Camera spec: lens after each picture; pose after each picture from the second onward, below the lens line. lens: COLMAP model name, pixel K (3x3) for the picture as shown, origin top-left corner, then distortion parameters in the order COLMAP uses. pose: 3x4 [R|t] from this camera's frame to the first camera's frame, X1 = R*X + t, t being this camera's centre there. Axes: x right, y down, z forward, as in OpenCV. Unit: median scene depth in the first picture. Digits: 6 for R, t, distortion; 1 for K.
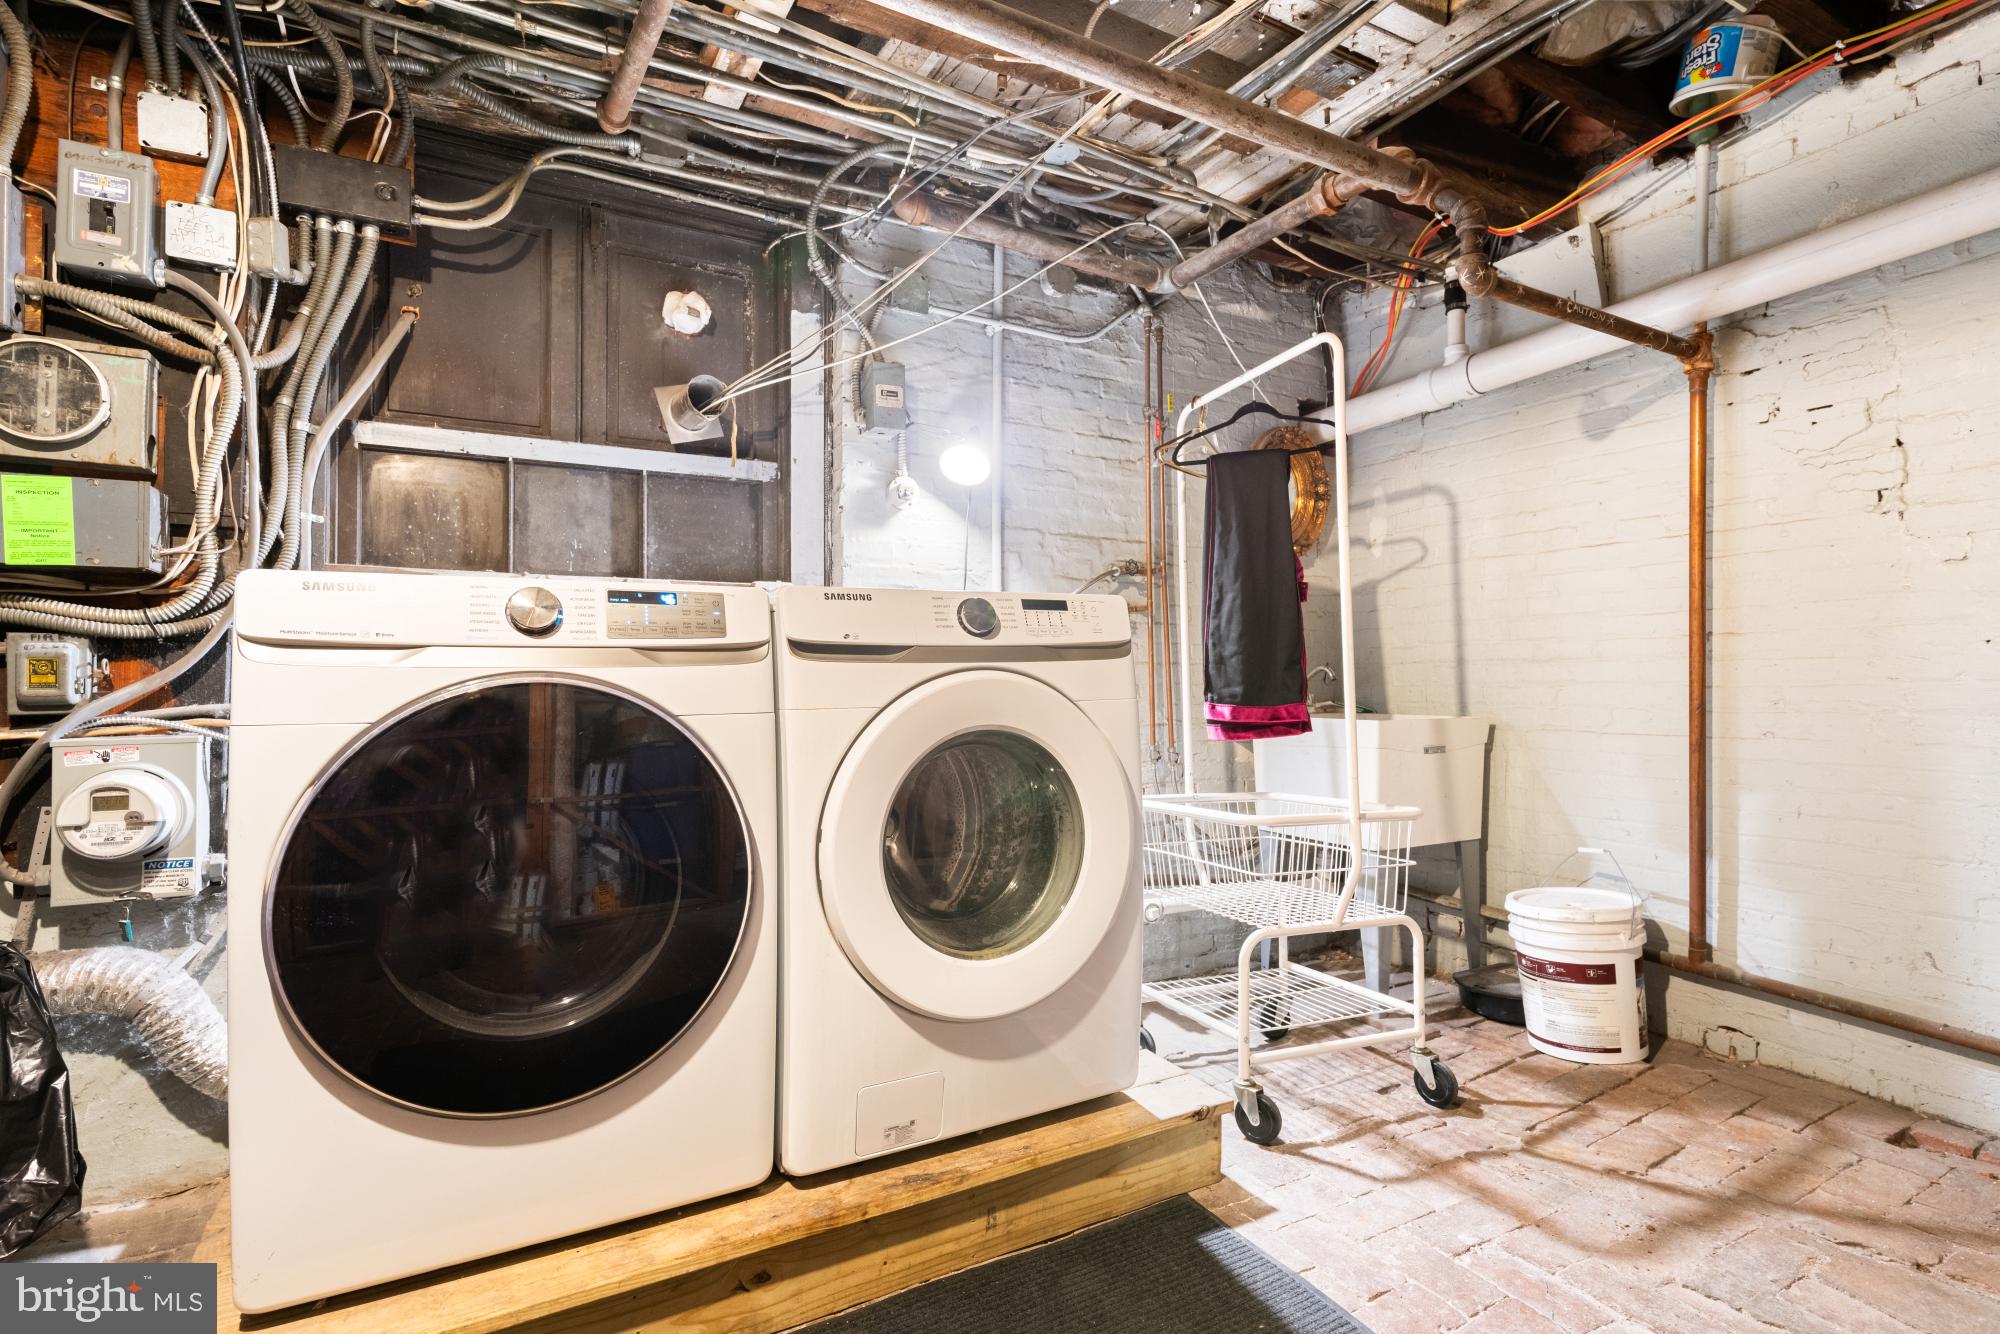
lens RADIAL K [[940.4, 0, 1003.3], [0, 940.4, 665.6], [0, 0, 1]] dist [0.002690, 0.000280]
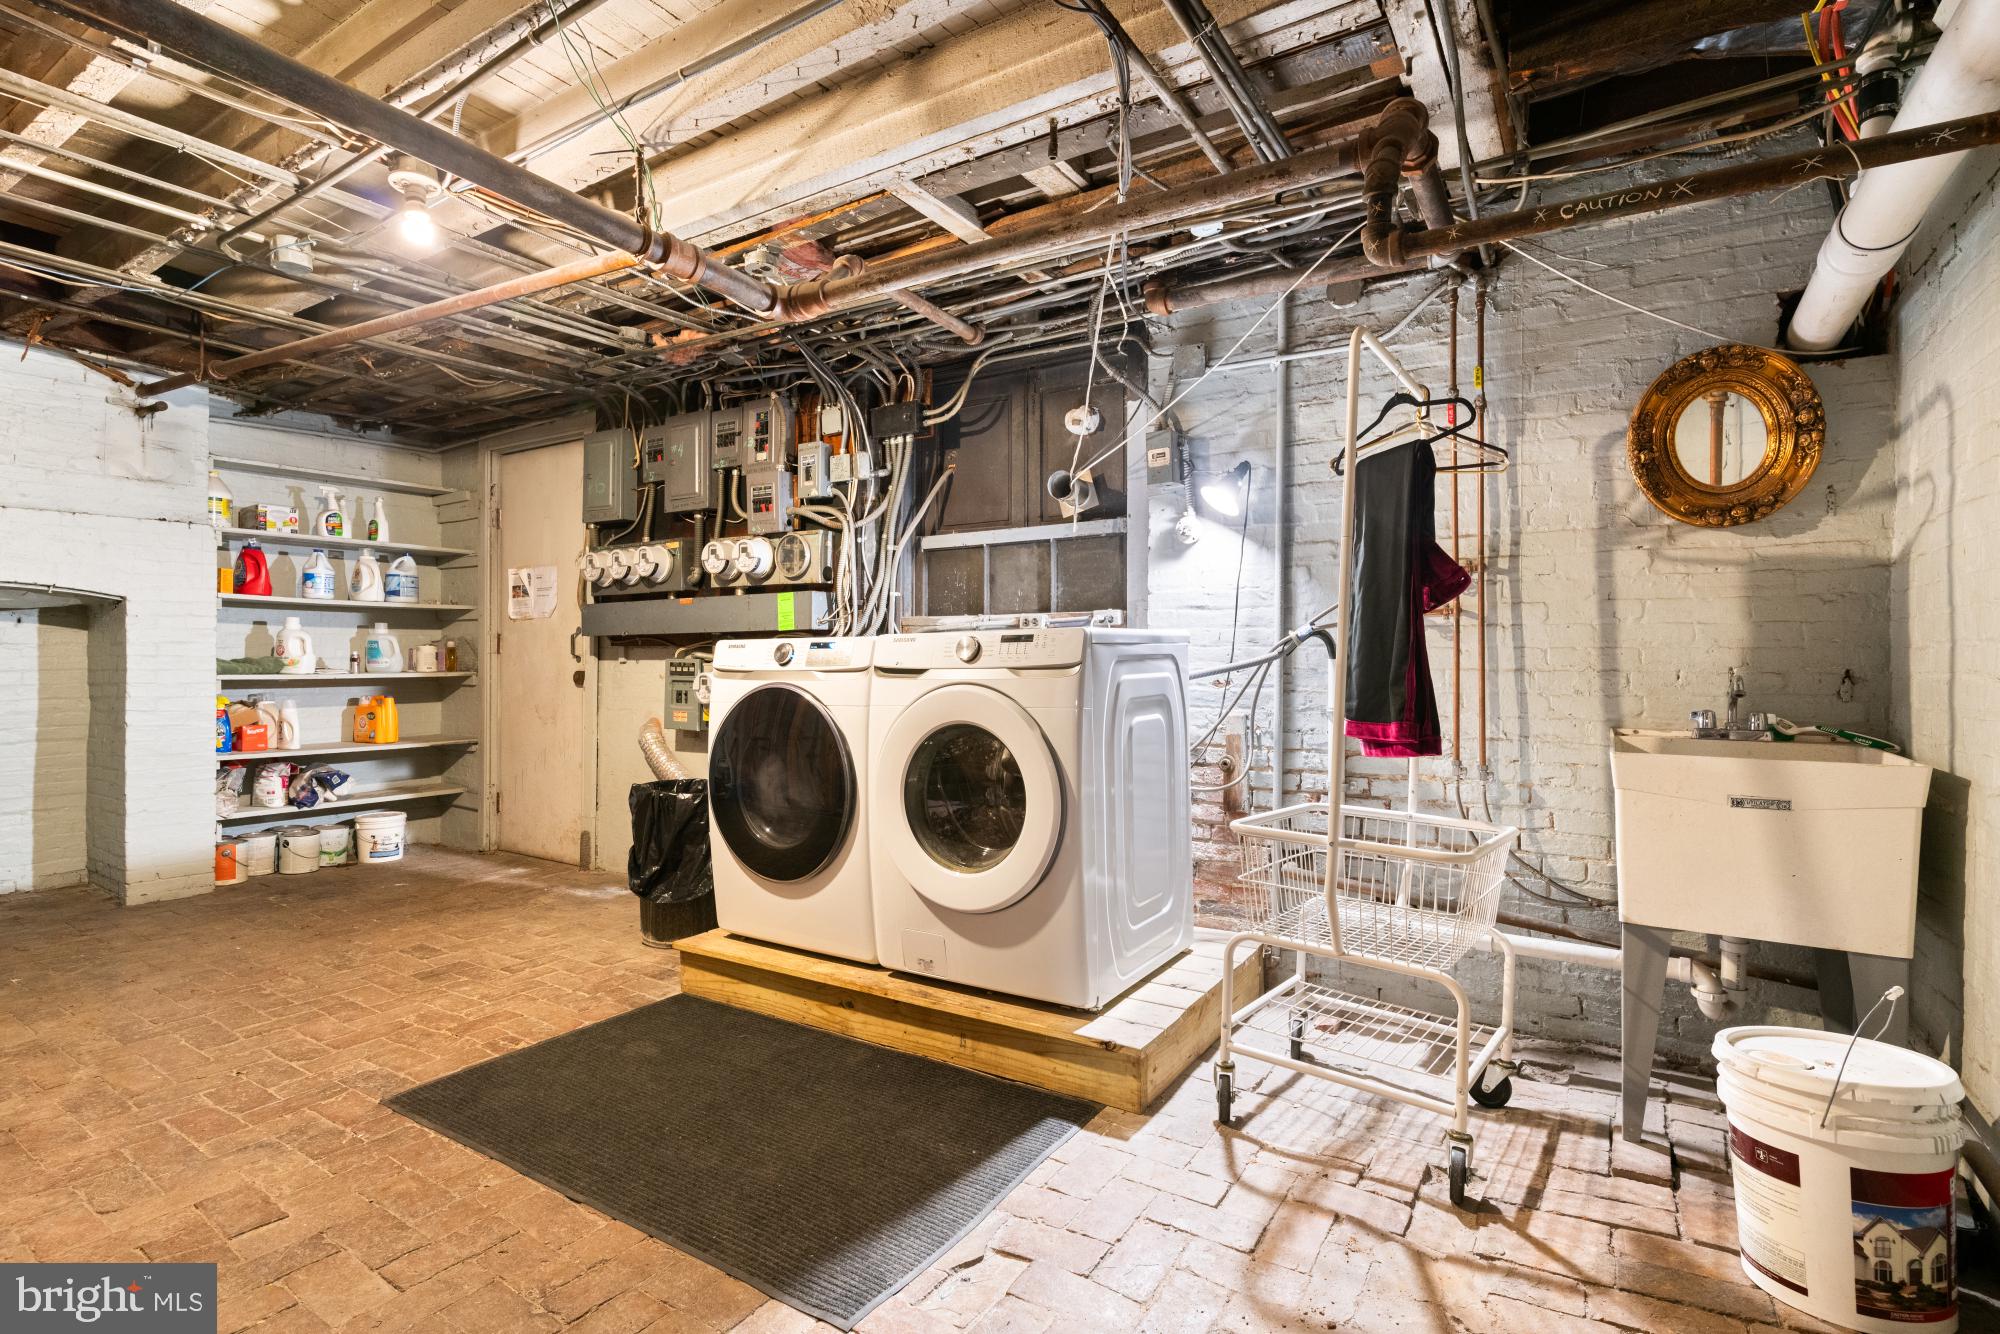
lens RADIAL K [[940.4, 0, 1003.3], [0, 940.4, 665.6], [0, 0, 1]] dist [0.002690, 0.000280]
pose [[0.492810, 0.008059, -0.870100, 1.067559], [0.011820, 0.999803, 0.015955, -0.039580], [0.870057, -0.018148, 0.492618, 0.244663]]
